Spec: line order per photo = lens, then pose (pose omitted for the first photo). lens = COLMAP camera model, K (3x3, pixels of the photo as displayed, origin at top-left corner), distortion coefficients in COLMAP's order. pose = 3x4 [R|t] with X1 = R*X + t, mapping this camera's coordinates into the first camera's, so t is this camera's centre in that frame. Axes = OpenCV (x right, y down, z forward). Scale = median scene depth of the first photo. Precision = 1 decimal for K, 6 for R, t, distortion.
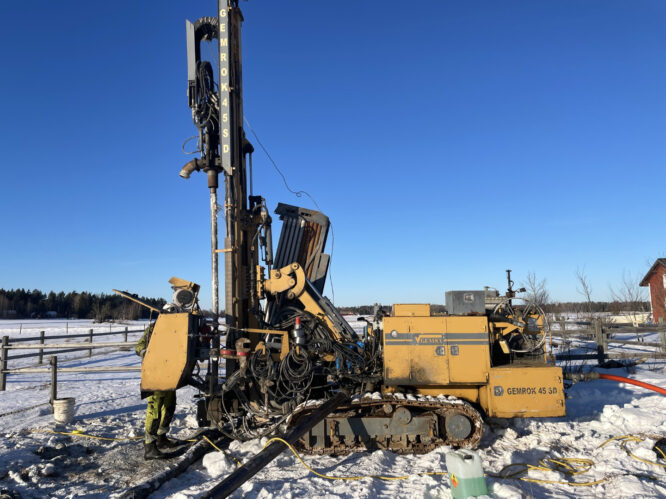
lens RADIAL K [[504.1, 0, 336.3], [0, 504.1, 251.0], [0, 0, 1]] dist [0.029979, -0.009506]
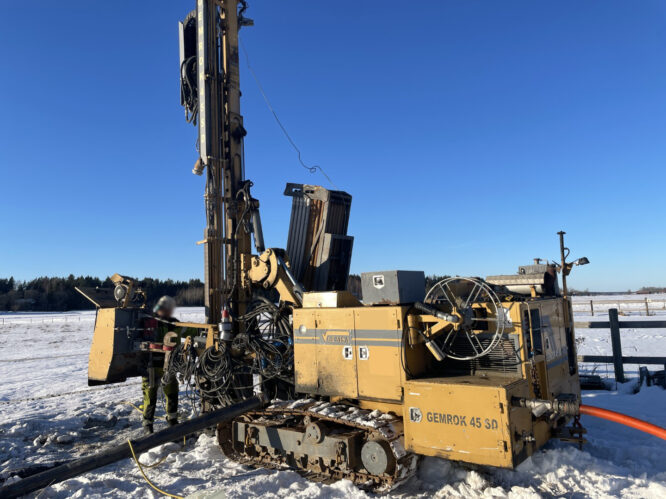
lens RADIAL K [[504.1, 0, 333.9], [0, 504.1, 247.1], [0, 0, 1]] dist [0.029979, -0.009506]
pose [[0.812404, -0.077426, -0.577931, 0.629039], [0.095465, 0.995432, 0.000837, 0.037420], [0.575227, -0.055852, 0.816085, 0.378165]]
